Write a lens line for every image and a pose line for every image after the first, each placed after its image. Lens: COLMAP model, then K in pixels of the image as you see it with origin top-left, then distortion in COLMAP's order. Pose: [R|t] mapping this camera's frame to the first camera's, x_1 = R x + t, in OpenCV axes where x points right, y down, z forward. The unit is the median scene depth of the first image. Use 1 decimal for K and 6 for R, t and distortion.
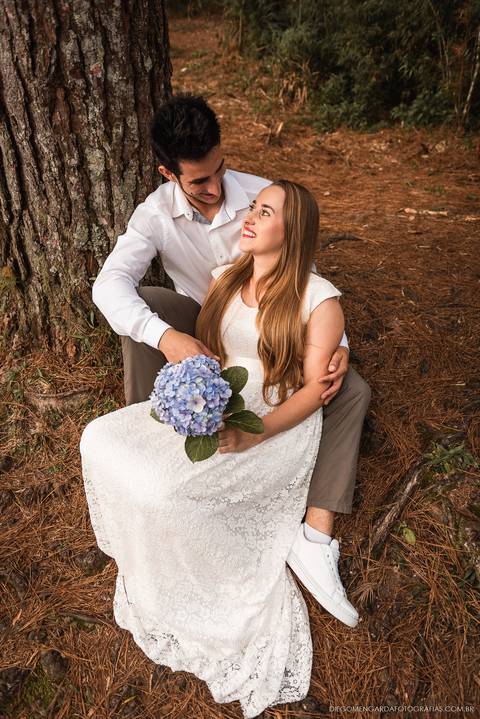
lens RADIAL K [[473.4, 0, 240.0], [0, 473.4, 359.5], [0, 0, 1]] dist [0.004015, -0.001473]
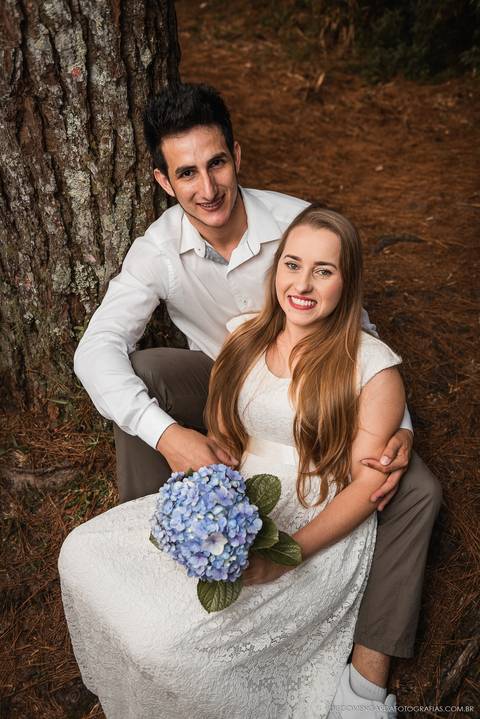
lens RADIAL K [[560.1, 0, 240.0], [0, 560.1, 359.5], [0, 0, 1]] dist [-0.002629, -0.008625]
pose [[0.998560, 0.006061, -0.053304, 0.003299], [-0.004536, 0.999579, 0.028671, -0.154311], [0.053455, -0.028388, 0.998167, 0.102991]]
